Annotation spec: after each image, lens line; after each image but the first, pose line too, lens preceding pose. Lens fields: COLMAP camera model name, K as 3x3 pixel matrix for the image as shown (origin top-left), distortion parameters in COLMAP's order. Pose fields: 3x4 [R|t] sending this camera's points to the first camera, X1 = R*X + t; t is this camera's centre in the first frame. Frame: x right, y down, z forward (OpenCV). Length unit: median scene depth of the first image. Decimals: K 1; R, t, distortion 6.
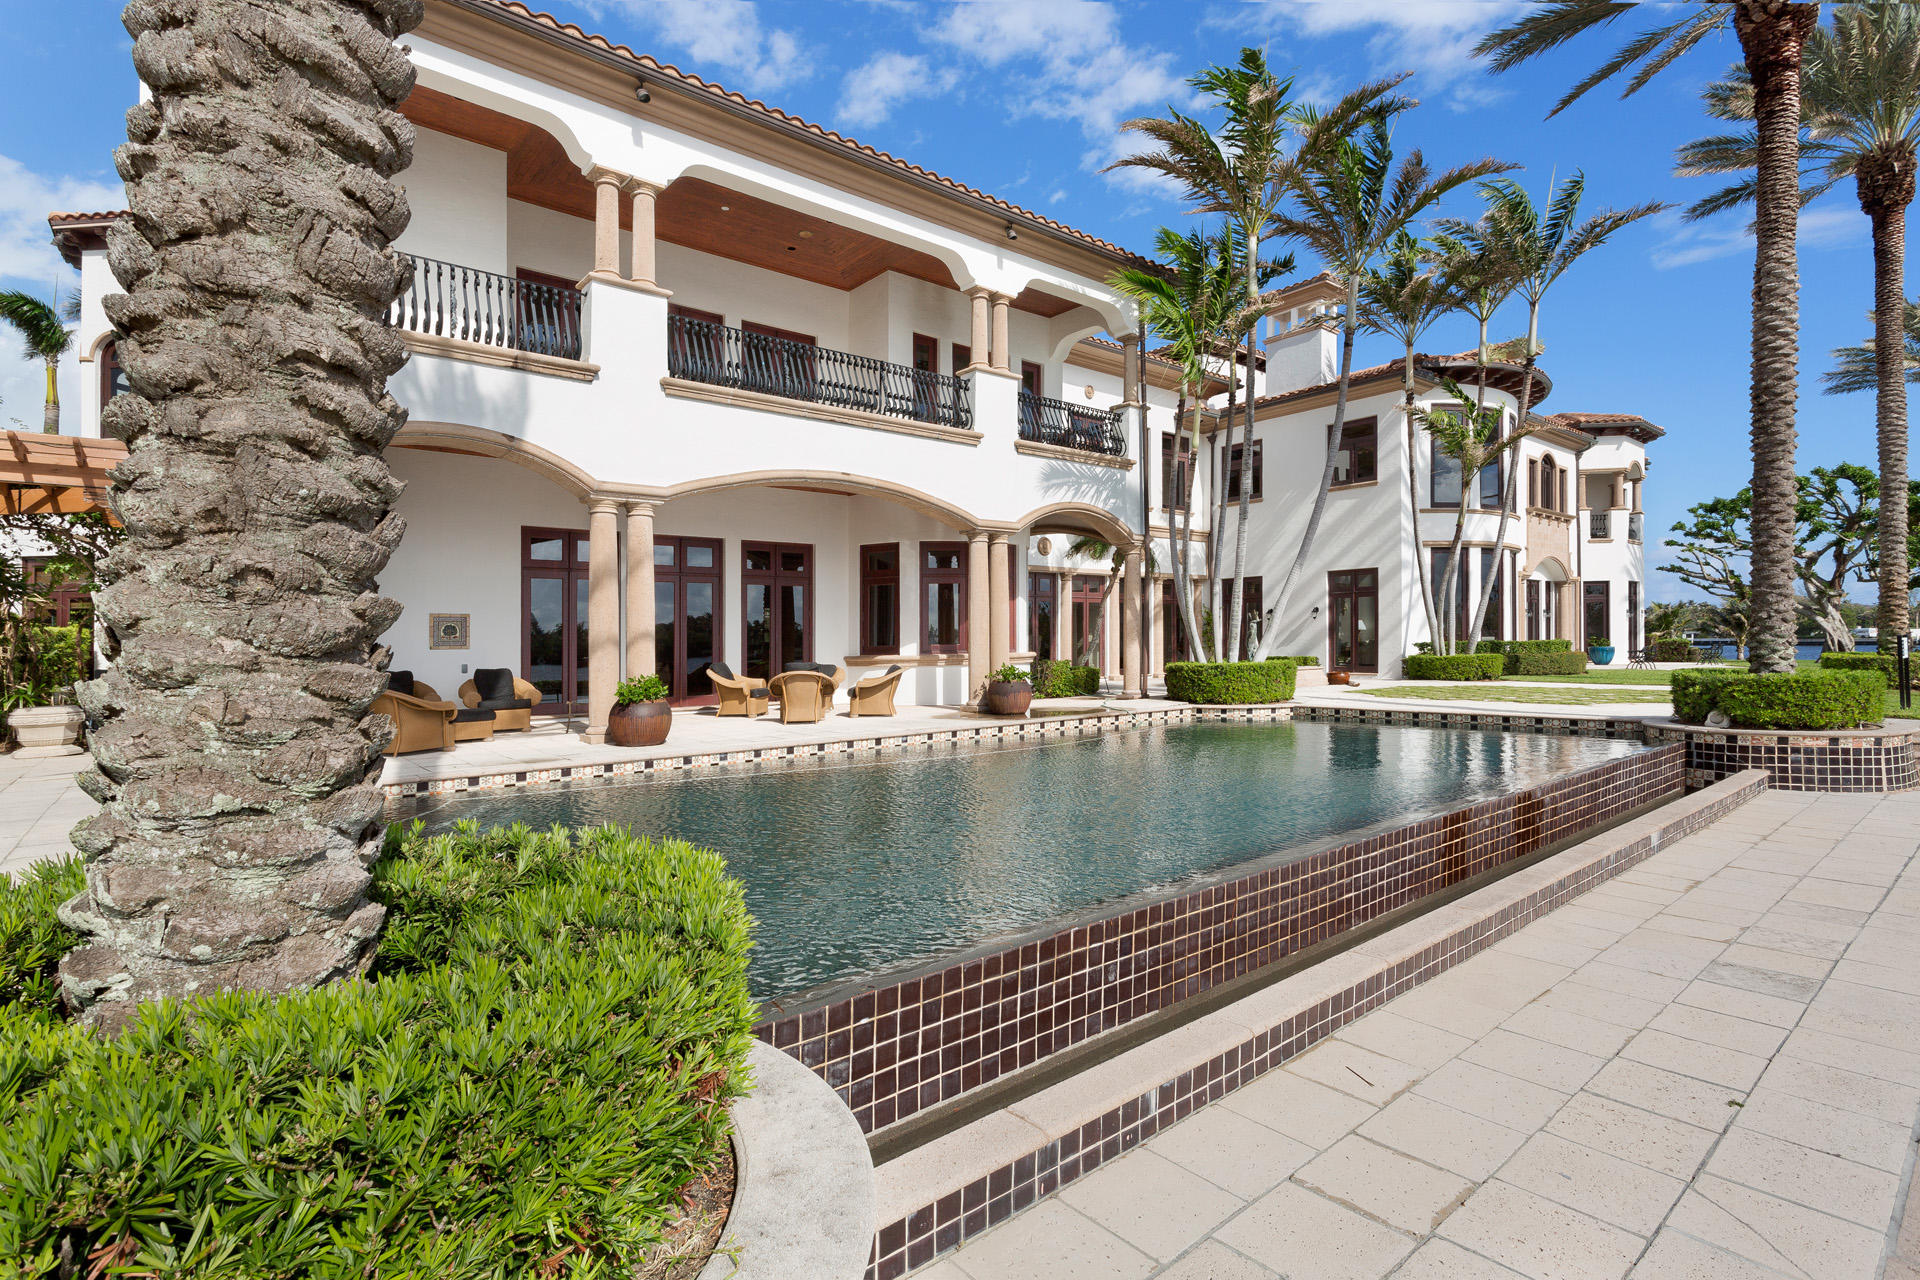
lens RADIAL K [[912.7, 0, 960.0], [0, 912.7, 640.0], [0, 0, 1]] dist [0.003751, 0.000605]
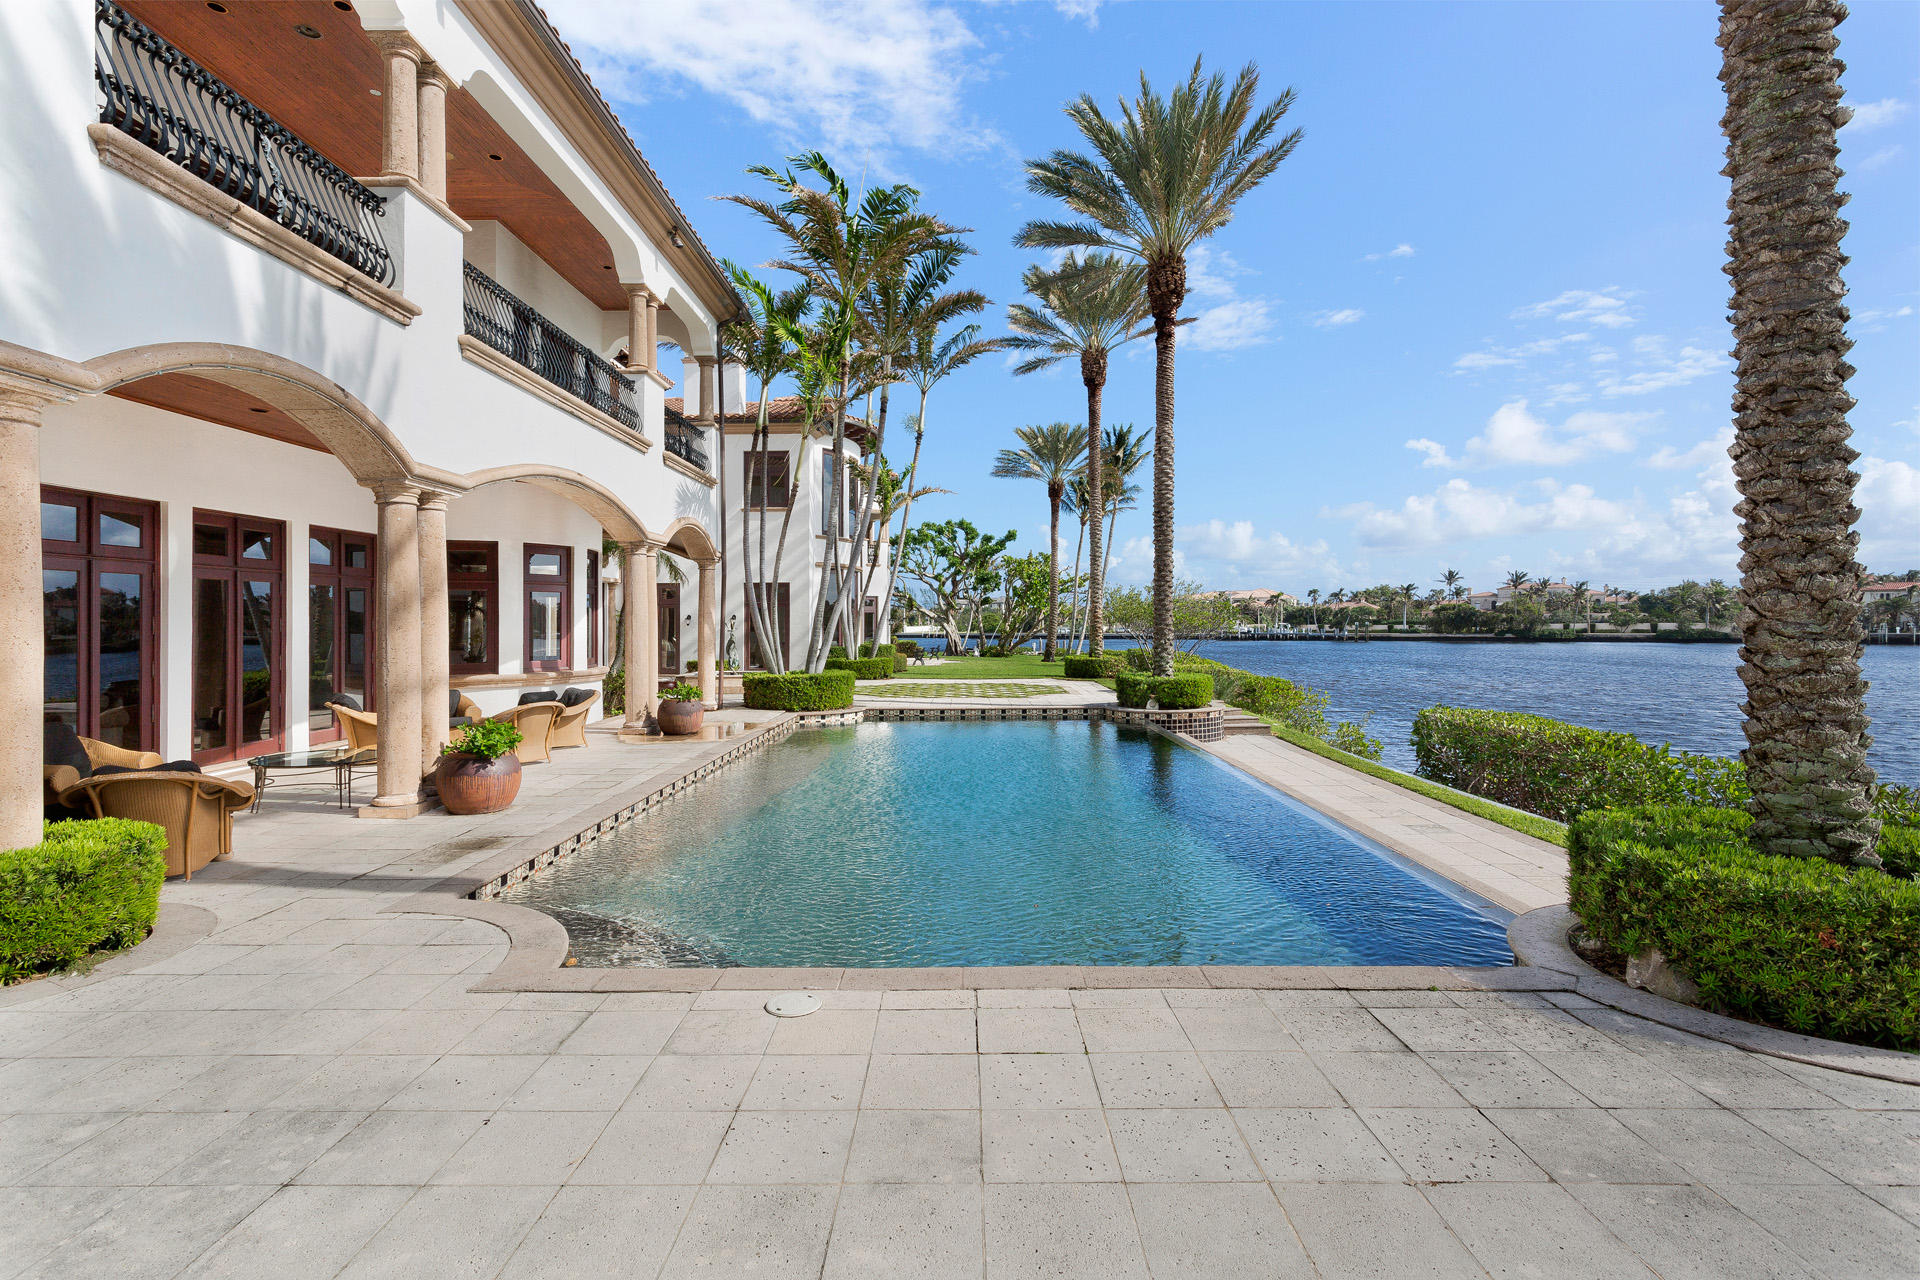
lens RADIAL K [[930.0, 0, 960.0], [0, 930.0, 640.0], [0, 0, 1]] dist [0.000585, 0.000124]
pose [[0.639475, -0.000713, 0.768812, -0.442641], [-0.008403, 0.999933, 0.007917, -0.026129], [-0.768766, -0.011523, 0.639426, 0.118749]]
